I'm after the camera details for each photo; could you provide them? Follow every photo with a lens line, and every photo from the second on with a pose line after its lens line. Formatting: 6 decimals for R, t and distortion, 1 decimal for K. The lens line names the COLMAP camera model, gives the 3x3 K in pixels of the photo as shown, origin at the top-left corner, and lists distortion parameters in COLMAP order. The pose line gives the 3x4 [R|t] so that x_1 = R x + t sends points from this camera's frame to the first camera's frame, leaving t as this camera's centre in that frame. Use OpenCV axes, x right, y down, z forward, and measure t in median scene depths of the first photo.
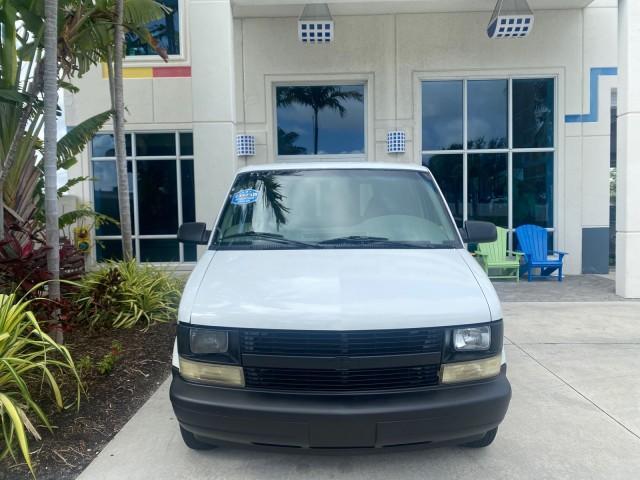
lens RADIAL K [[491.5, 0, 321.1], [0, 491.5, 237.8], [0, 0, 1]] dist [0.006866, -0.003977]
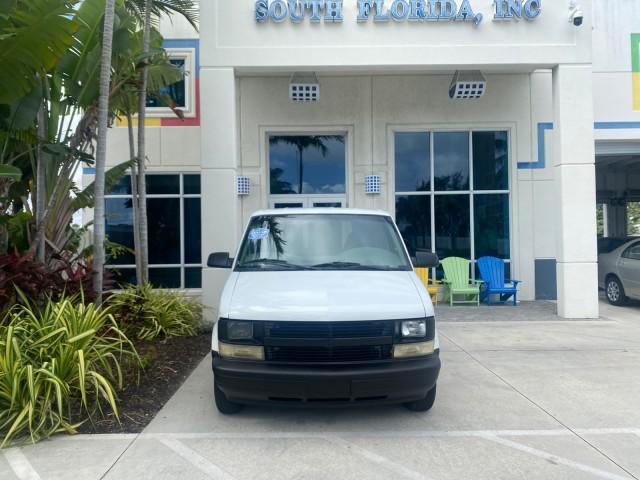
lens RADIAL K [[491.5, 0, 321.1], [0, 491.5, 237.8], [0, 0, 1]] dist [0.006866, -0.003977]
pose [[0.999344, 0.005159, 0.035841, -0.011767], [-0.002808, 0.997859, -0.065337, 0.007820], [-0.036101, 0.065193, 0.997219, -0.171955]]
